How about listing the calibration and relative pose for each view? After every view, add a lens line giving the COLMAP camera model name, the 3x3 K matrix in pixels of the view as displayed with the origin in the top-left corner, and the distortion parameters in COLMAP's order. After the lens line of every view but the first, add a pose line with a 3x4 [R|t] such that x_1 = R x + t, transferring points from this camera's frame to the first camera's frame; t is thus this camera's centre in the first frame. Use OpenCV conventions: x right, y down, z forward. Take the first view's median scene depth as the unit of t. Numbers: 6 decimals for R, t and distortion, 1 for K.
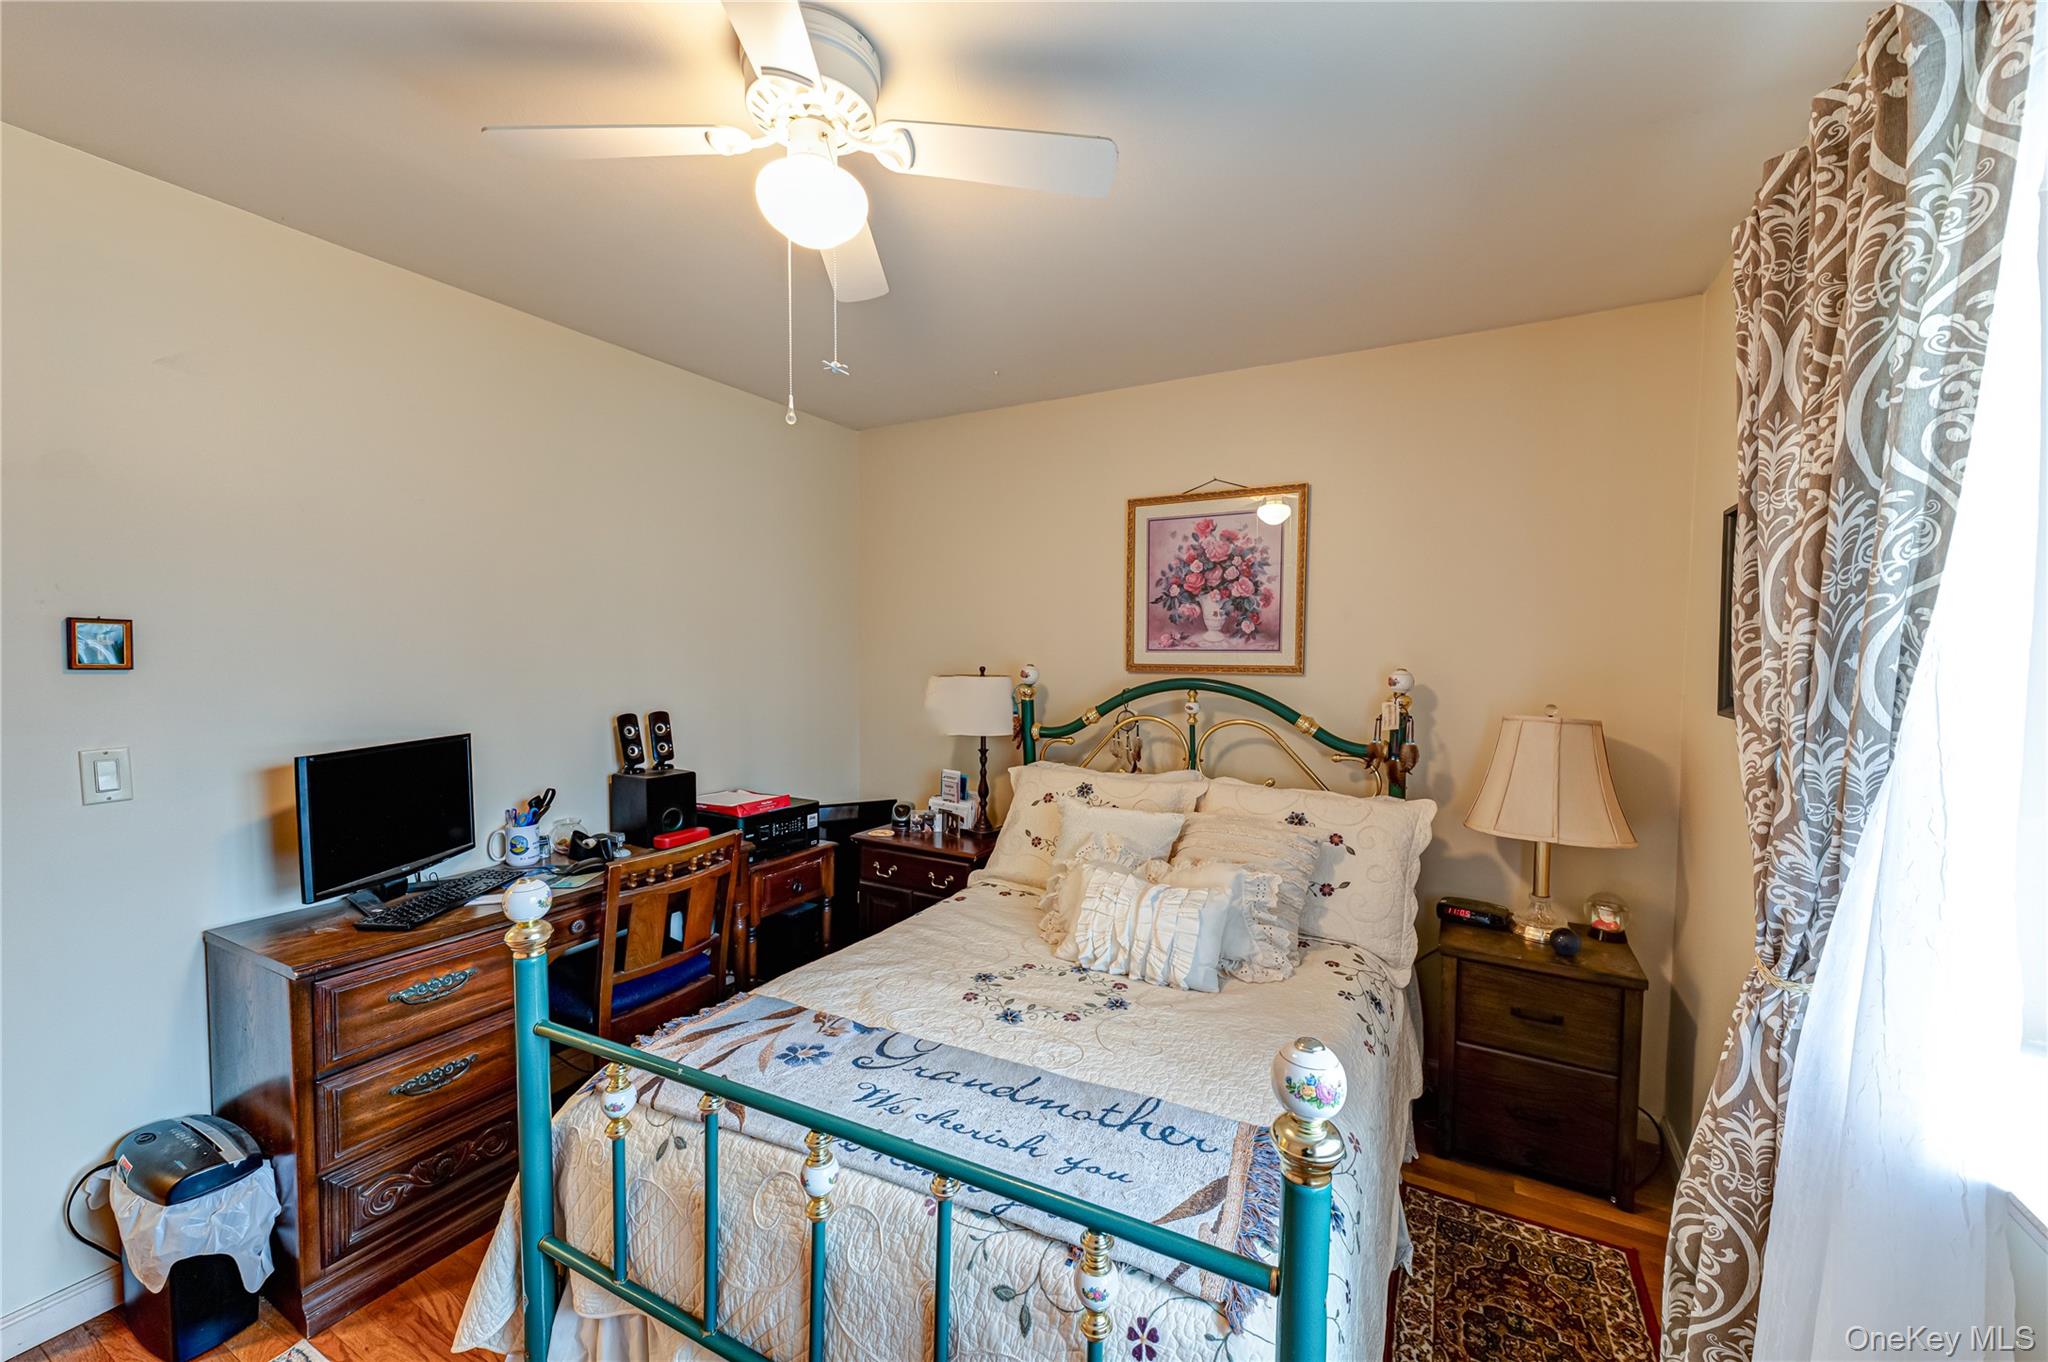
lens RADIAL K [[793.8, 0, 1023.5], [0, 793.8, 685.2], [0, 0, 1]] dist [0.001332, -0.000563]
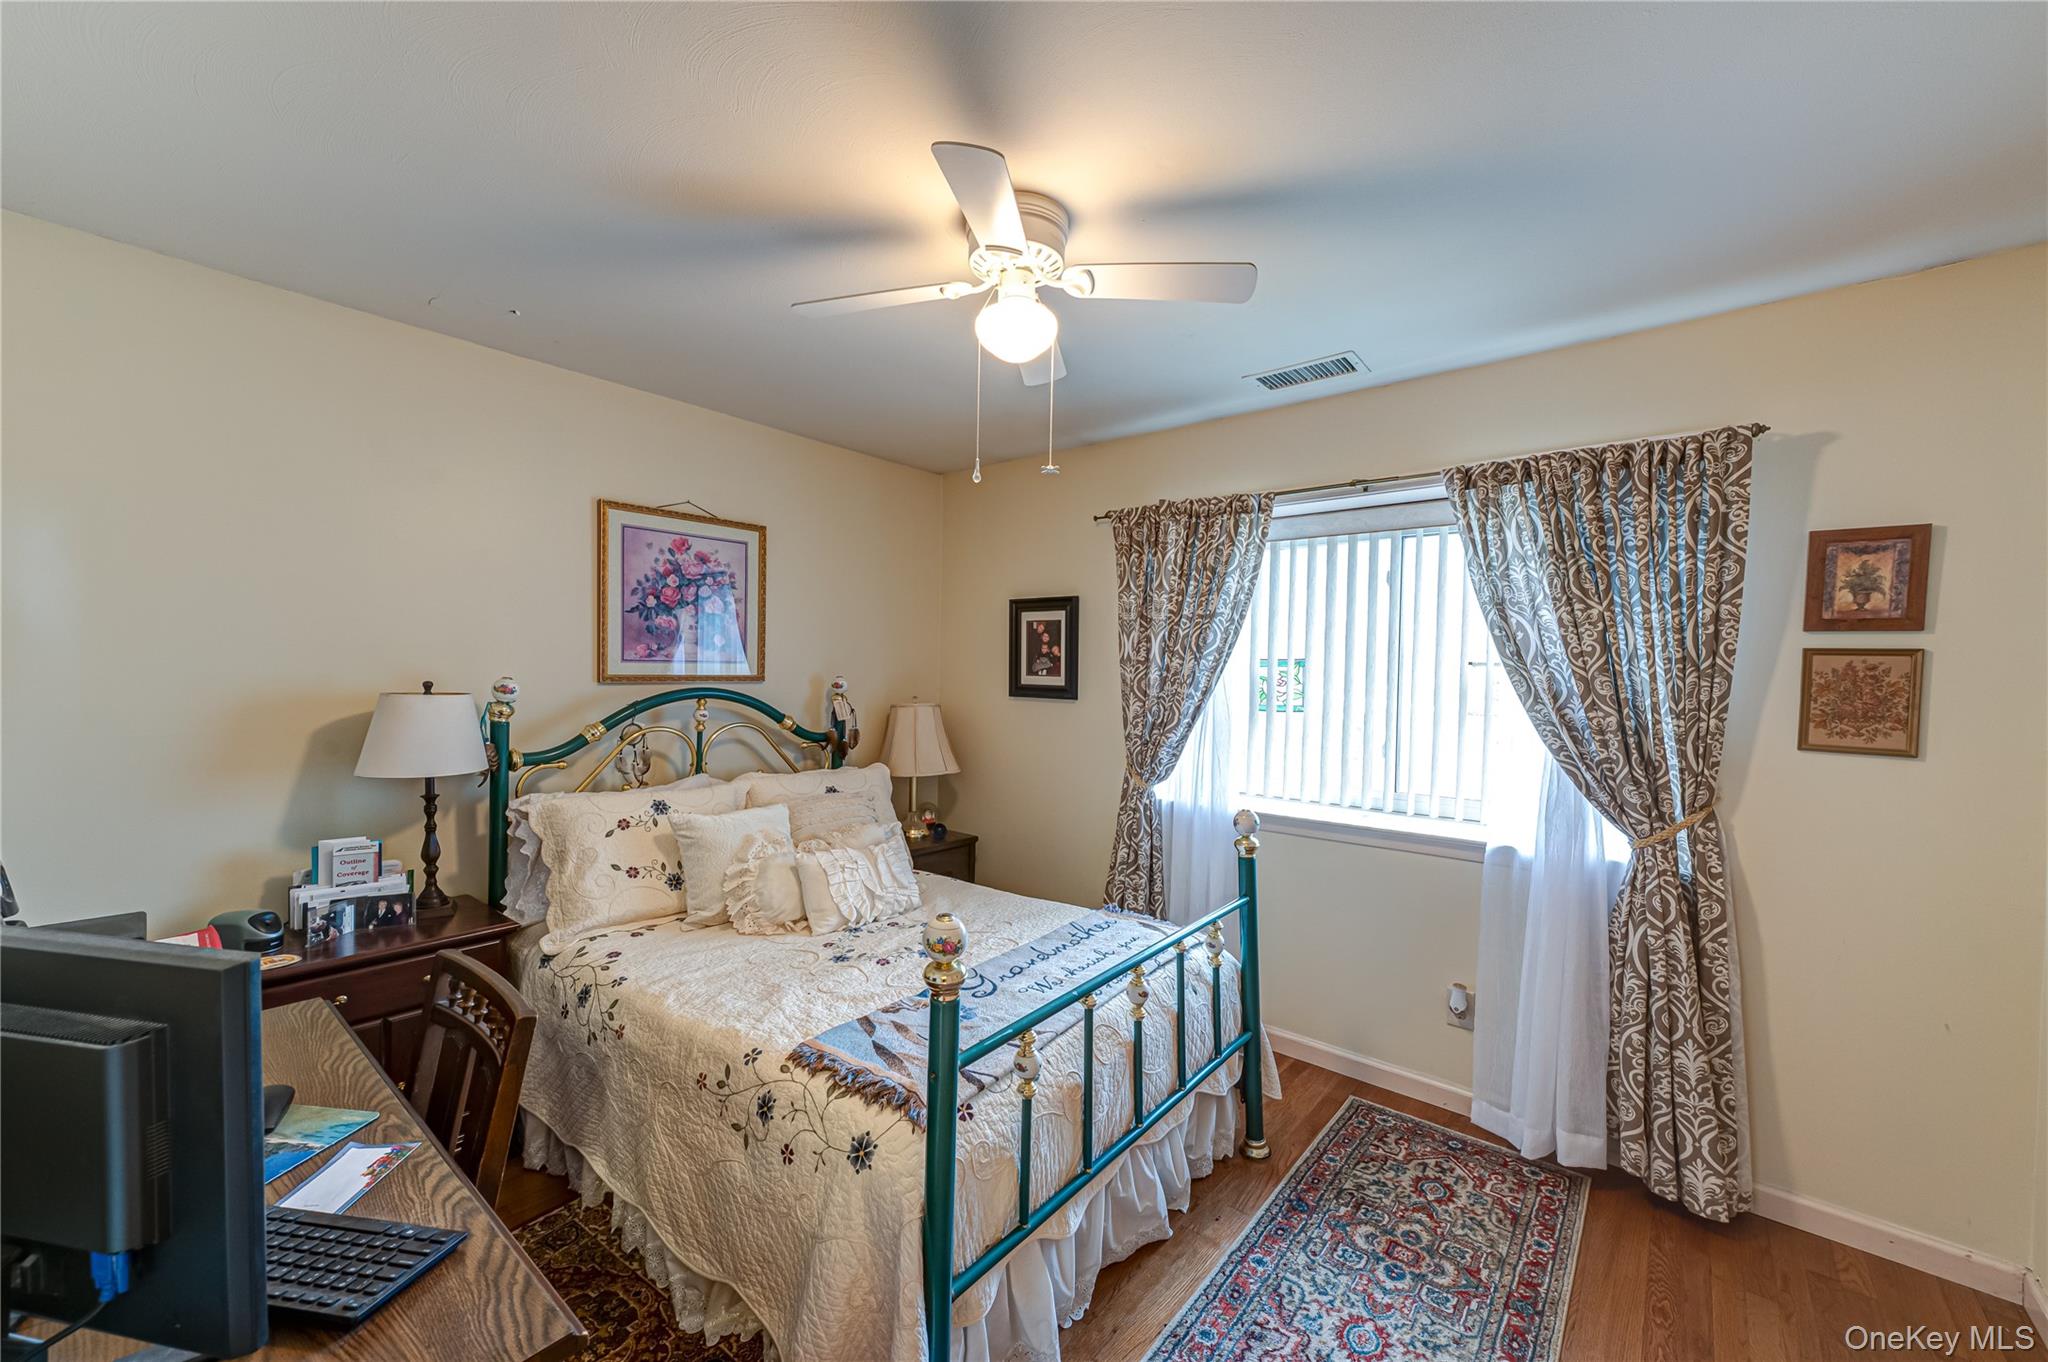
lens RADIAL K [[793.8, 0, 1041.0], [0, 793.8, 686.6], [0, 0, 1]] dist [0.001332, -0.000563]
pose [[0.174616, -0.024460, 0.984333, -0.725307], [0.030917, 0.999335, 0.019349, -0.016270], [-0.984151, 0.027055, 0.175256, 0.347572]]
